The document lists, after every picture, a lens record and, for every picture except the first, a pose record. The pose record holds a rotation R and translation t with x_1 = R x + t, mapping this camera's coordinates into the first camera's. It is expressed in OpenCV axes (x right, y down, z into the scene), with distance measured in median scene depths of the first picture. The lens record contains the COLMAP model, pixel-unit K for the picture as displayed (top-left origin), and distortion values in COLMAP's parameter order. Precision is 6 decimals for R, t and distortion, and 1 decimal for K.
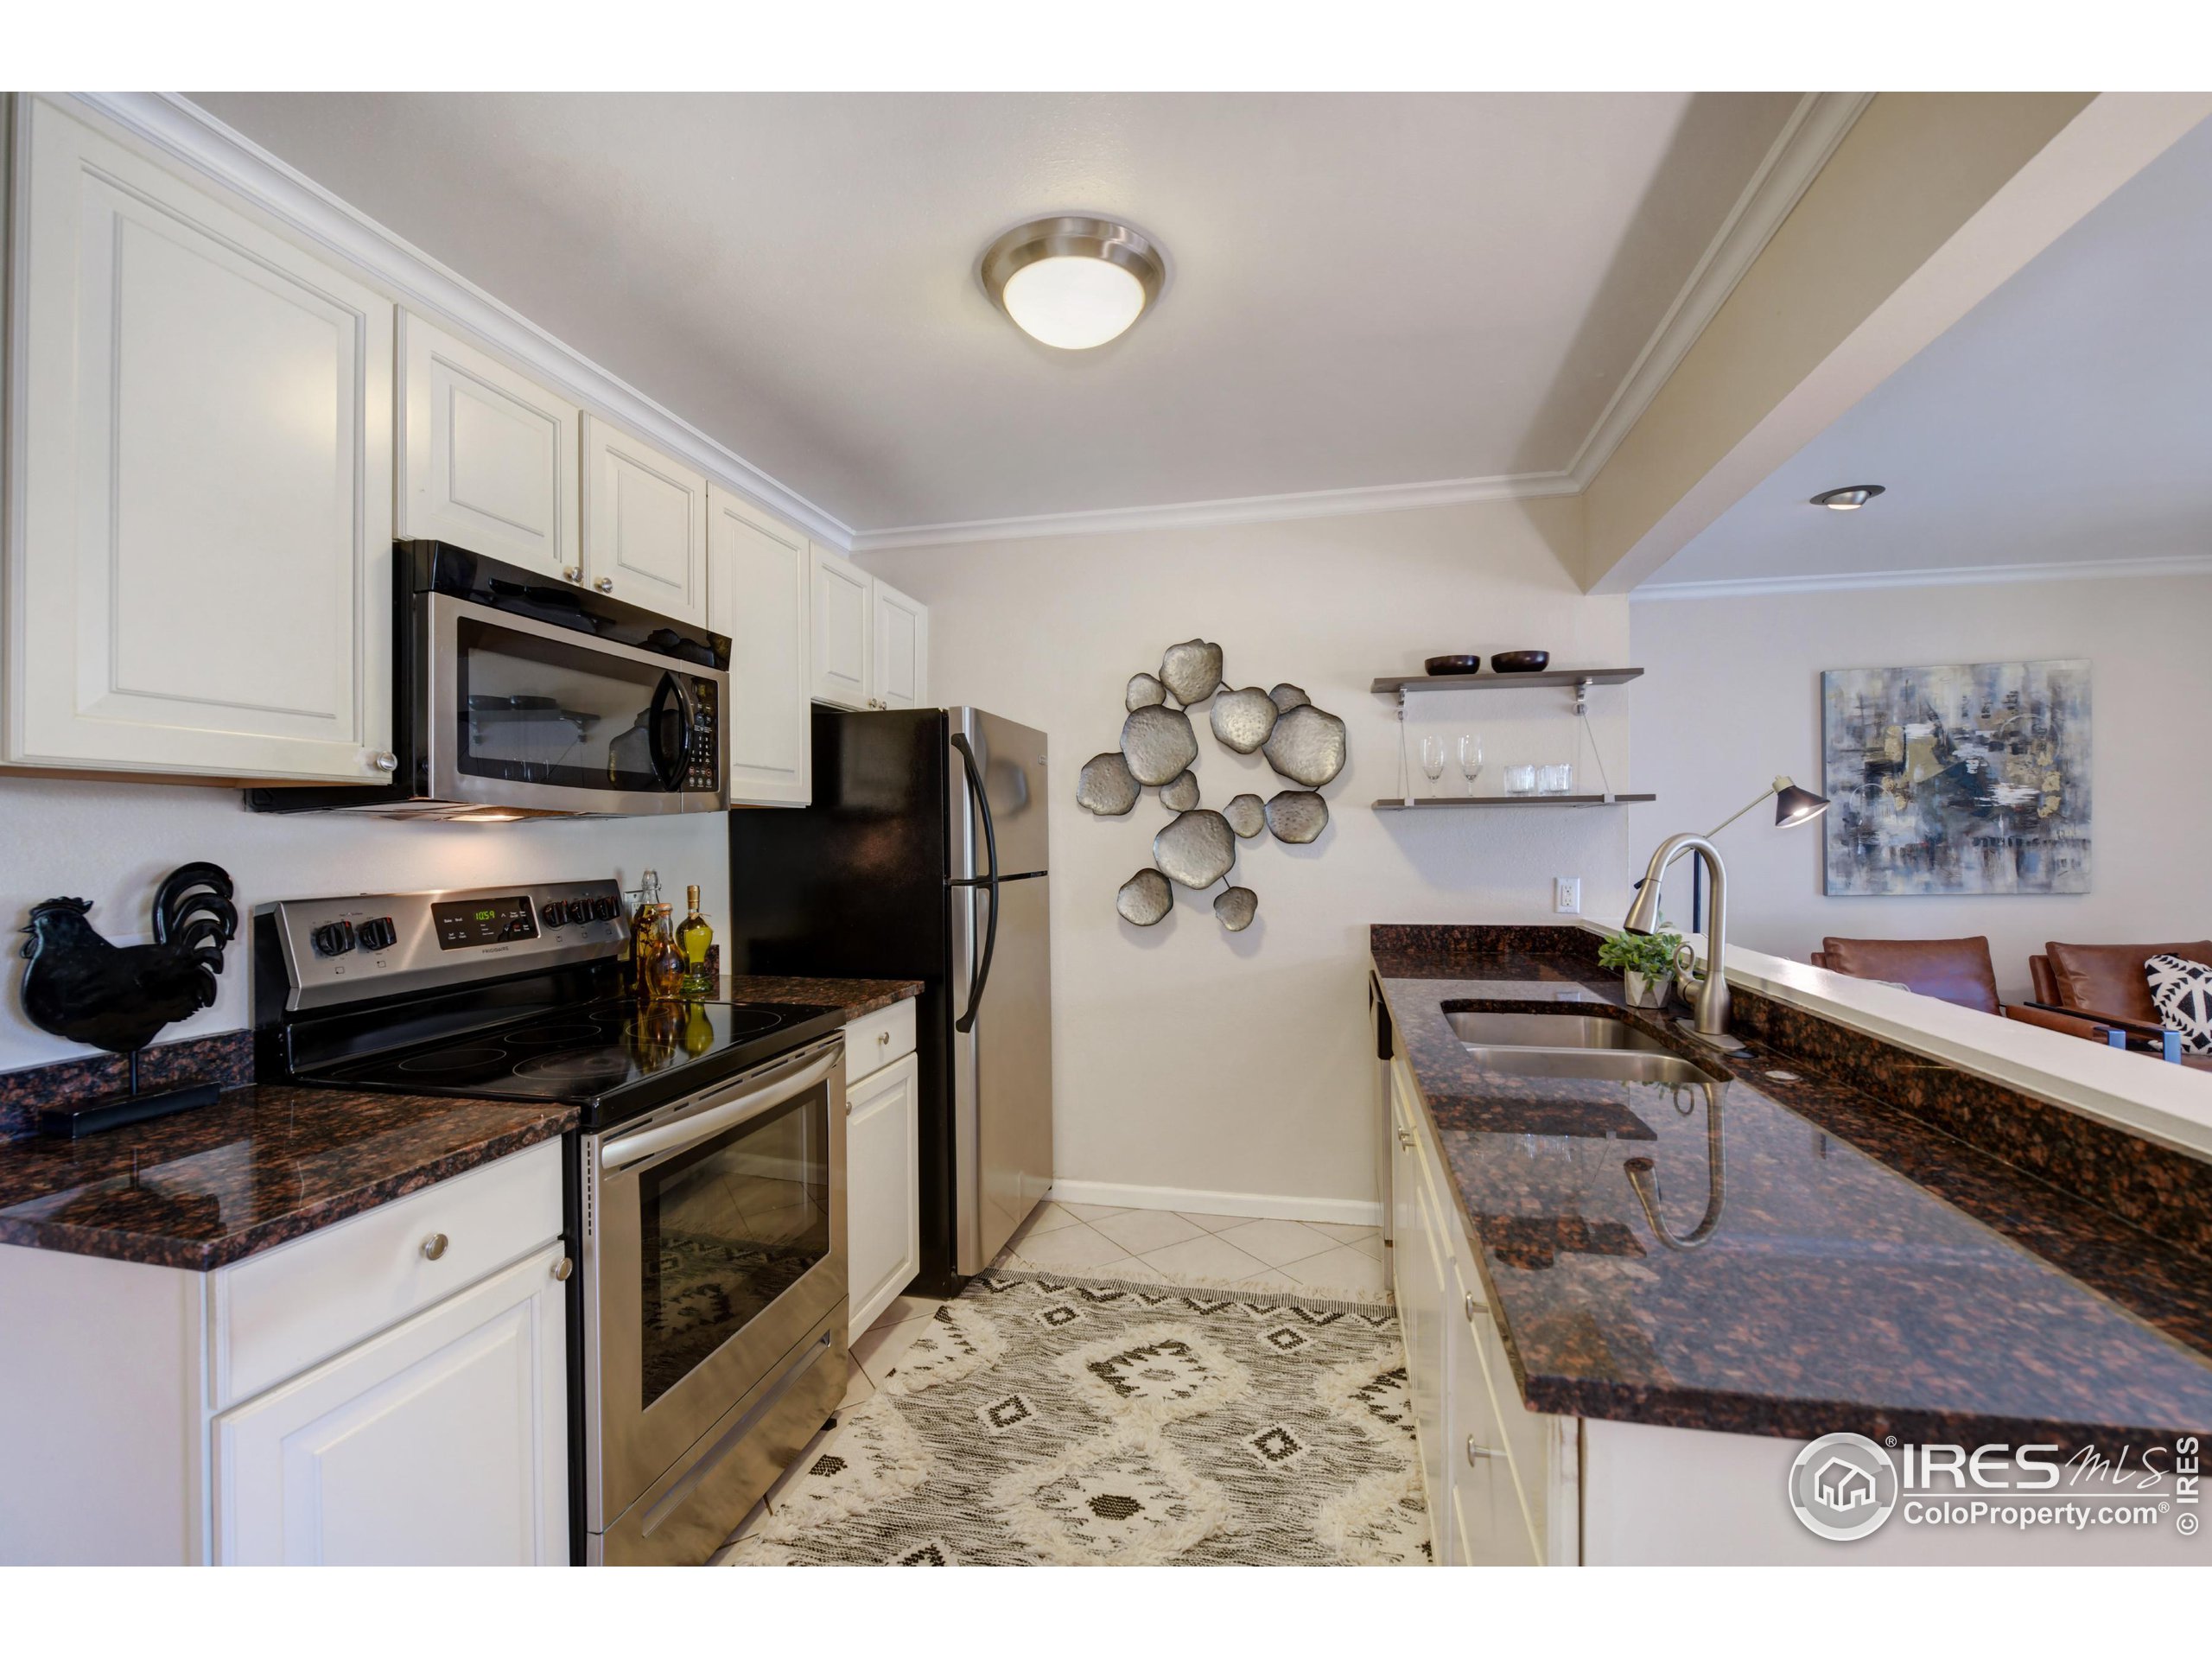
lens RADIAL K [[916.5, 0, 1102.4], [0, 916.5, 832.4], [0, 0, 1]] dist [-0.009594, -0.003397]
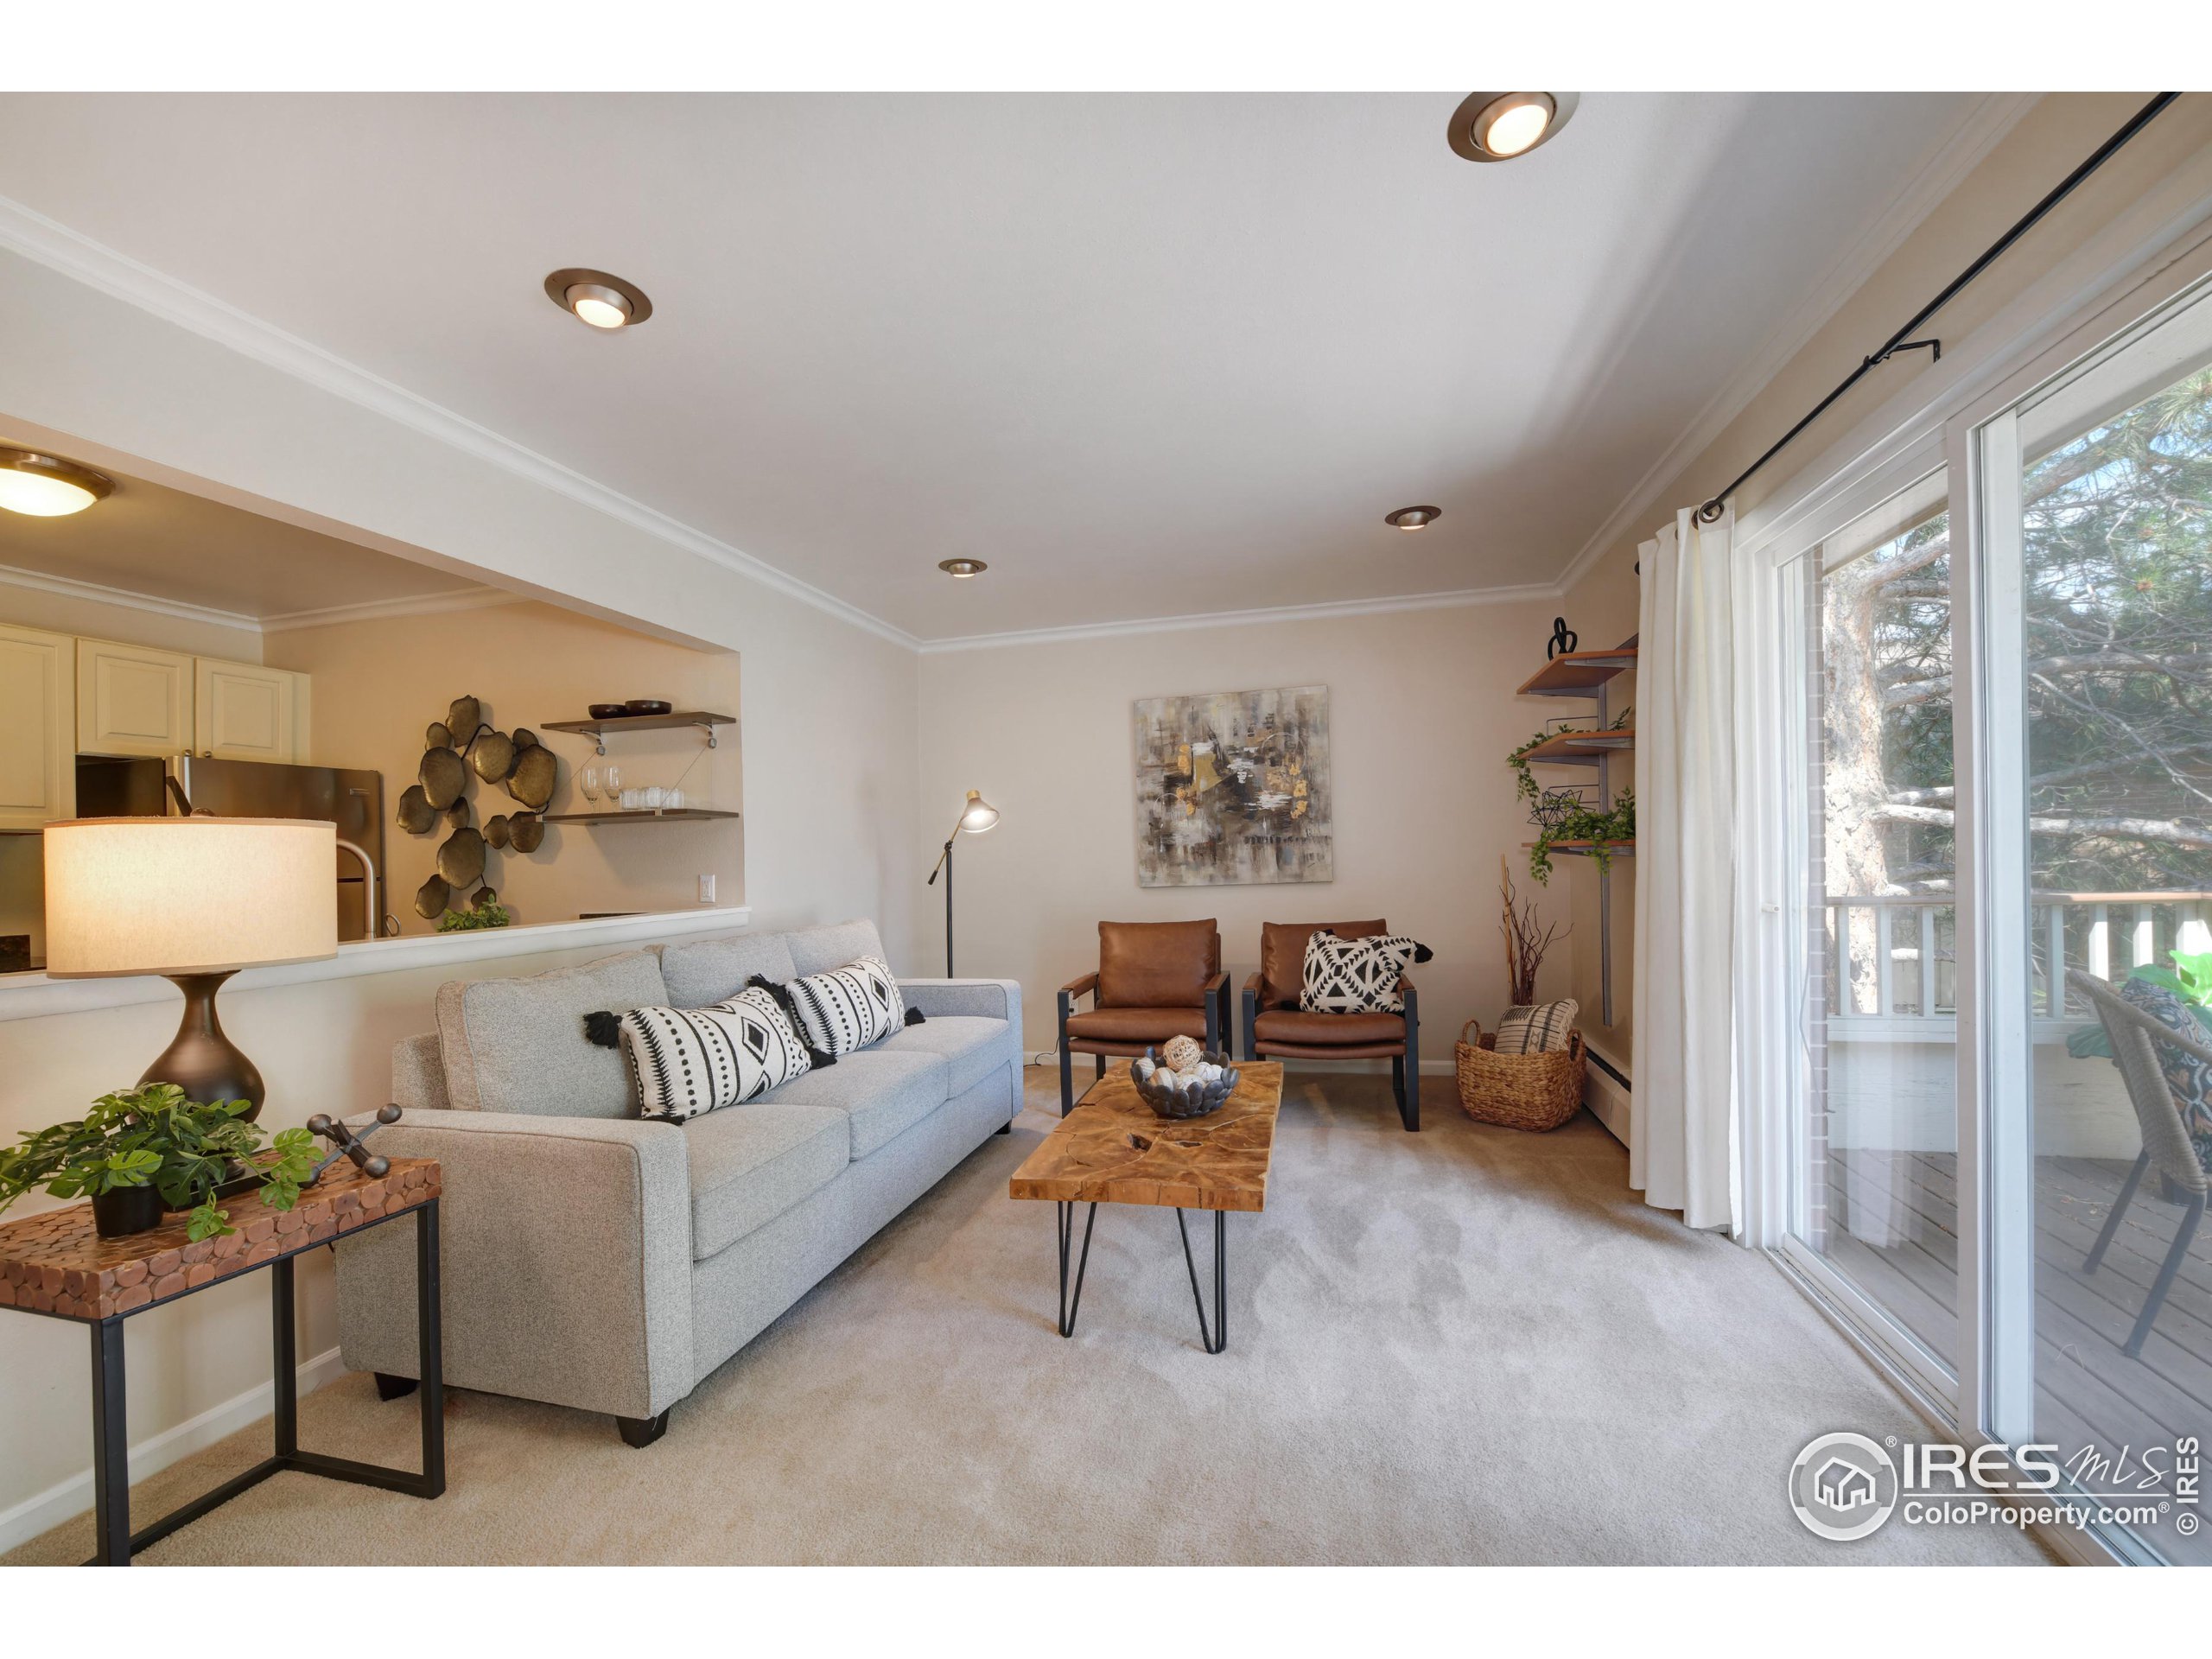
lens RADIAL K [[865.9, 0, 1150.1], [0, 865.9, 843.8], [0, 0, 1]] dist [-0.029198, -0.000241]
pose [[0.999096, -0.018114, -0.038468, 1.199015], [0.017875, 0.999819, -0.006544, 0.027717], [0.038579, 0.005851, 0.999238, -0.199079]]
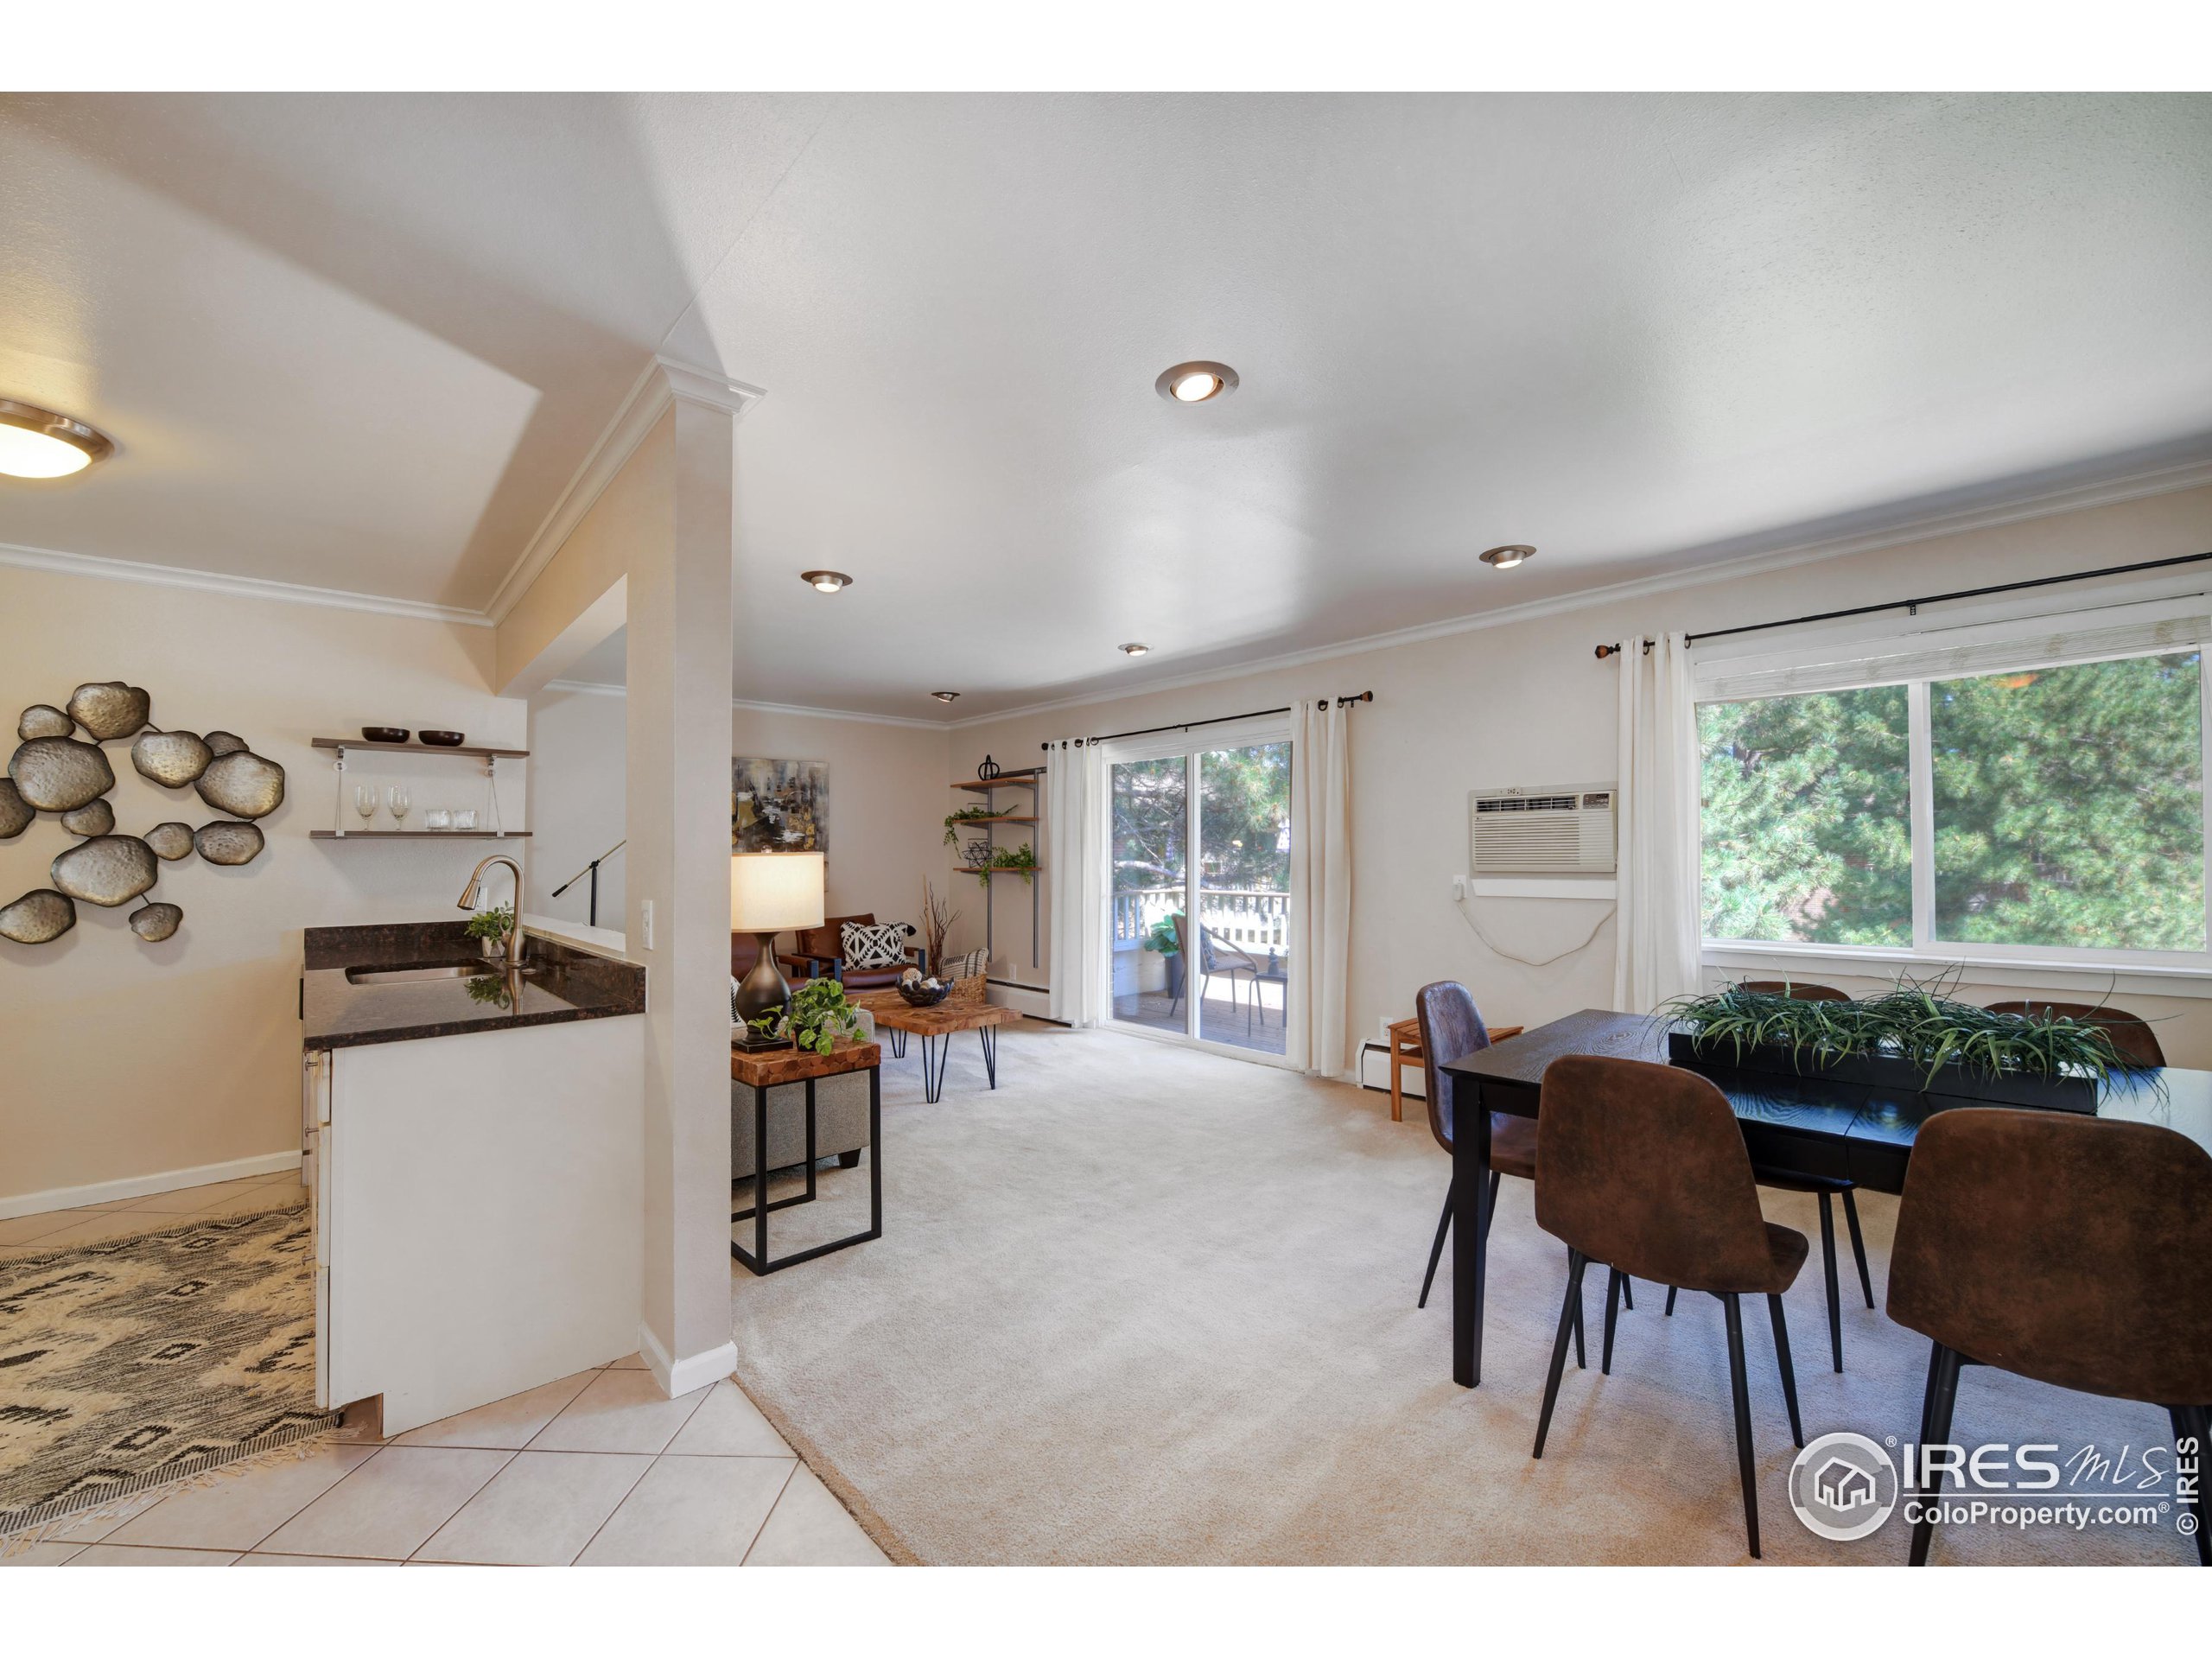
lens RADIAL K [[894.2, 0, 1106.0], [0, 894.2, 829.5], [0, 0, 1]] dist [-0.015081, -0.000085]
pose [[0.567143, 0.028431, 0.823129, -0.095012], [-0.001266, 0.999433, -0.033648, 0.003544], [-0.823619, 0.018041, 0.566857, -0.647879]]
